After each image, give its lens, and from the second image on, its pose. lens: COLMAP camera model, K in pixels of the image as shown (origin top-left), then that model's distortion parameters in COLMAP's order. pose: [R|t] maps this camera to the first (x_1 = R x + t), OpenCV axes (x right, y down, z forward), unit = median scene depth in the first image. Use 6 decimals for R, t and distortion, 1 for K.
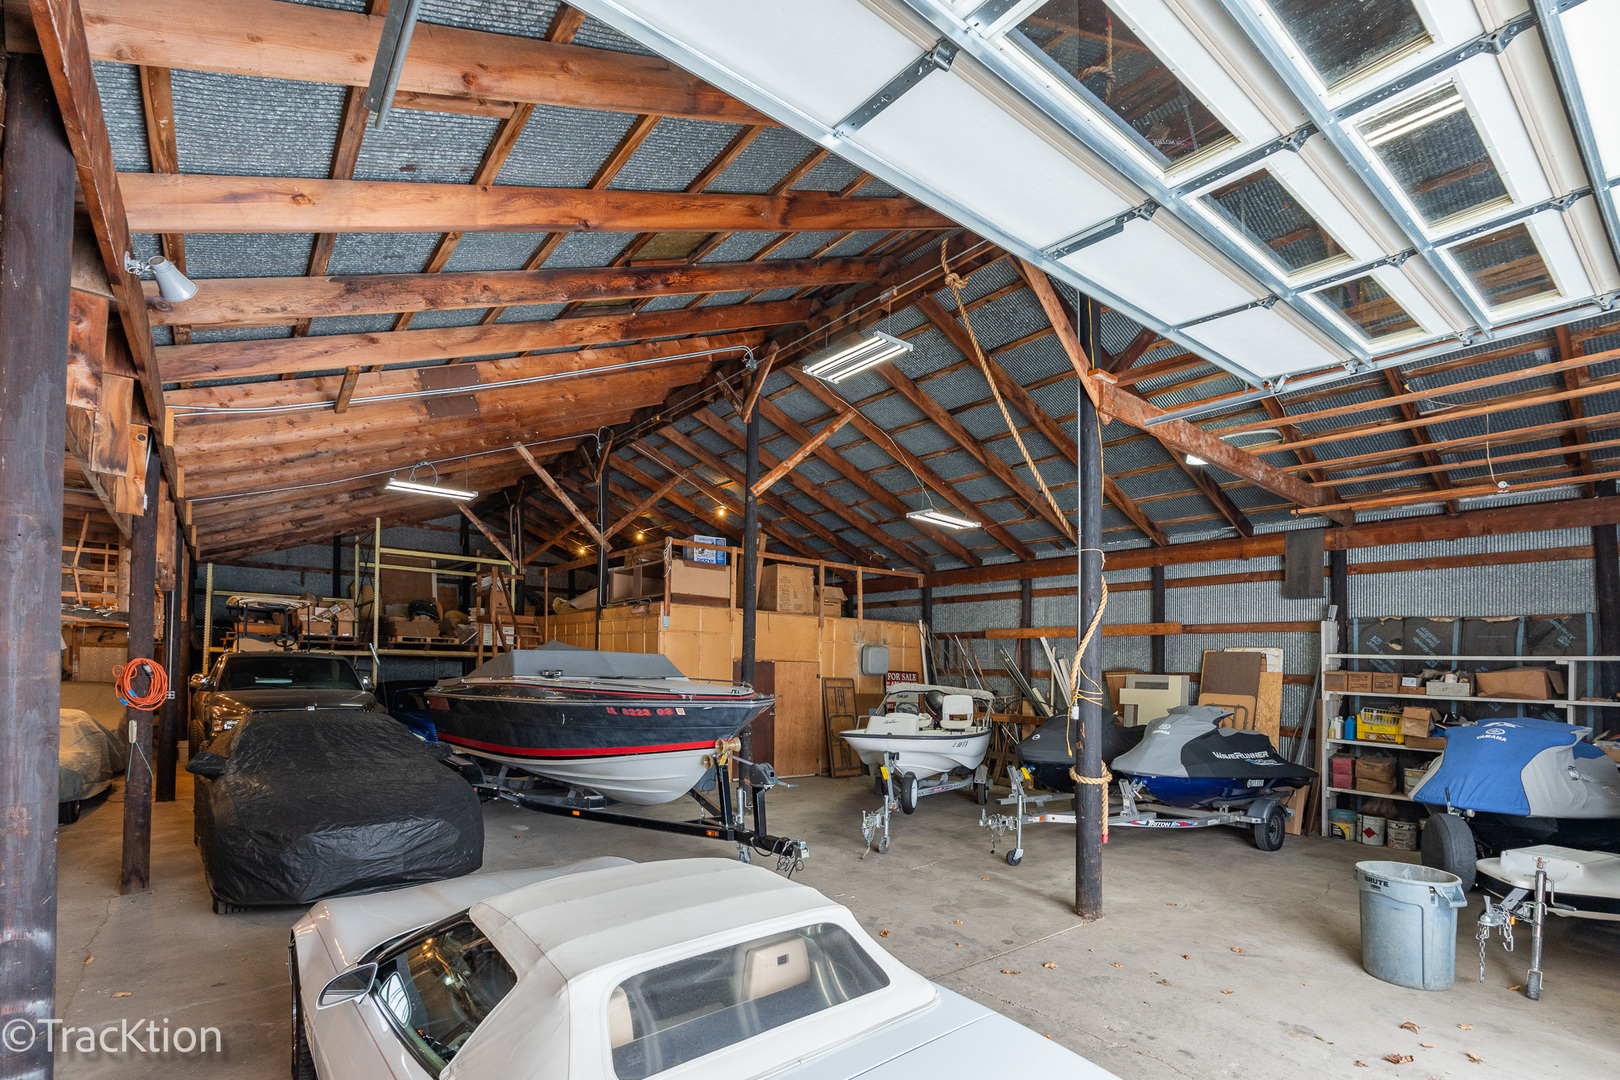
lens RADIAL K [[745.7, 0, 810.0], [0, 745.7, 540.0], [0, 0, 1]] dist [0.000432, 0.000031]
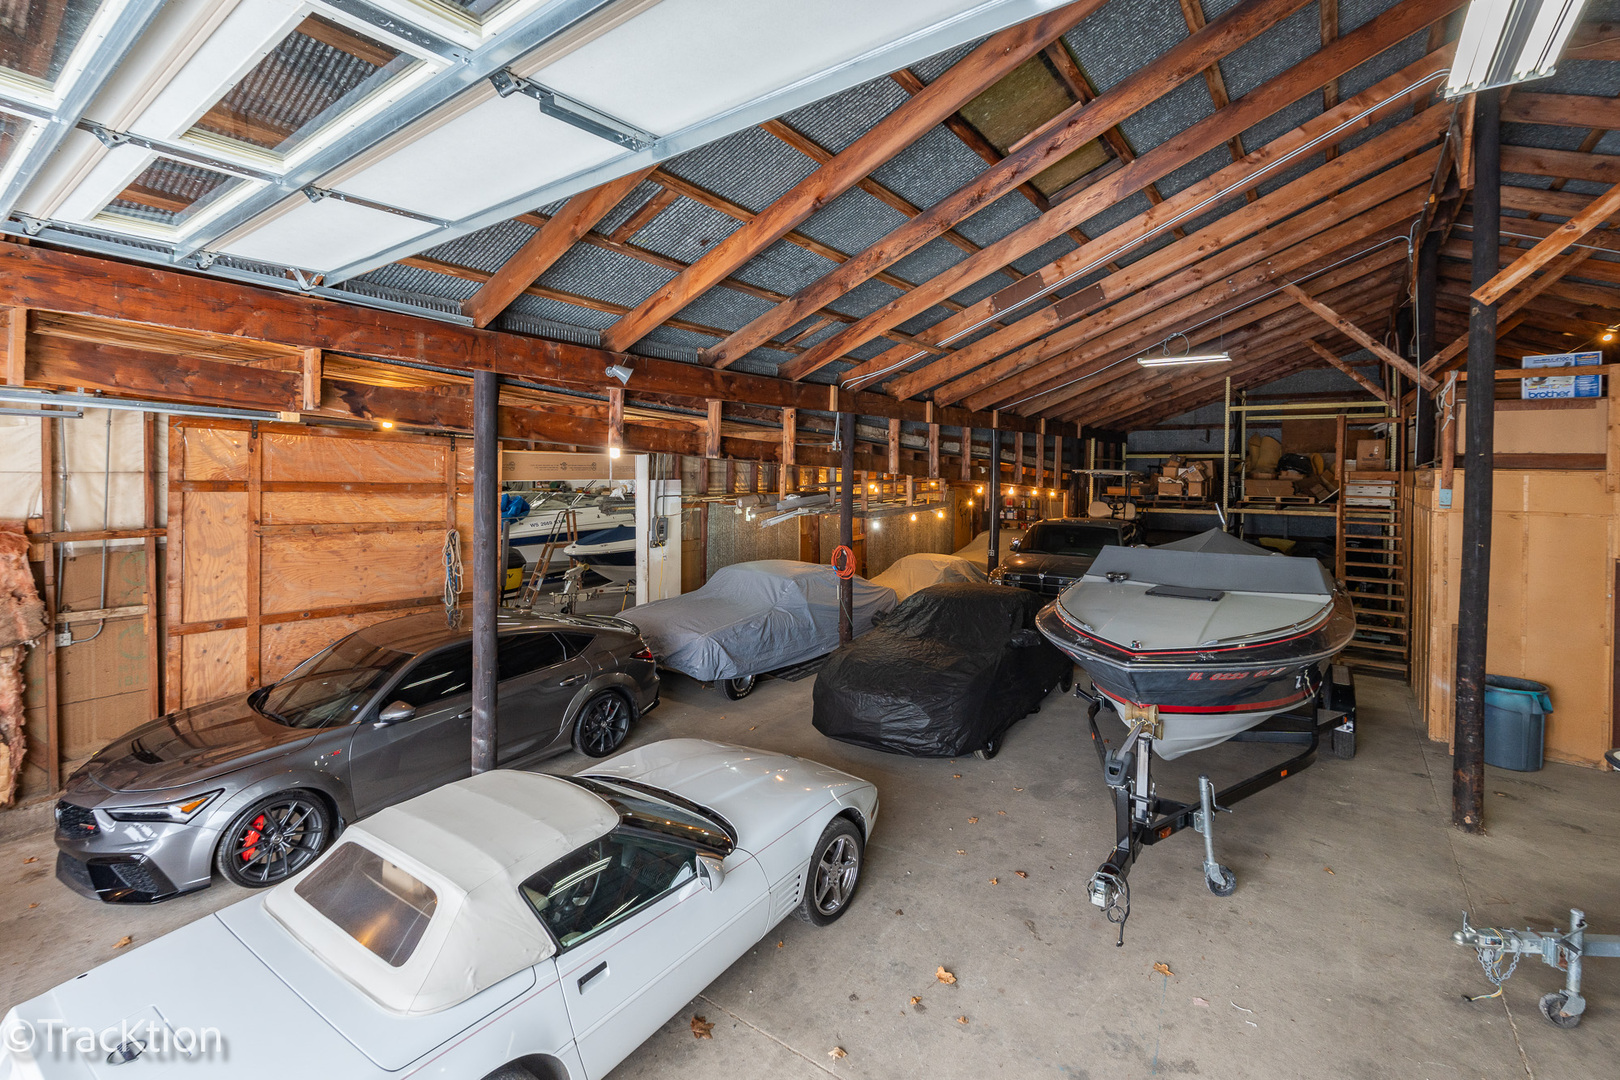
lens RADIAL K [[711.1, 0, 810.0], [0, 711.1, 540.0], [0, 0, 1]] dist [0.000022, 0.000031]
pose [[0.266821, 0.071607, -0.961082, 0.245221], [0.160644, 0.979980, 0.117614, -0.020425], [0.950263, -0.185774, 0.249976, 0.234583]]
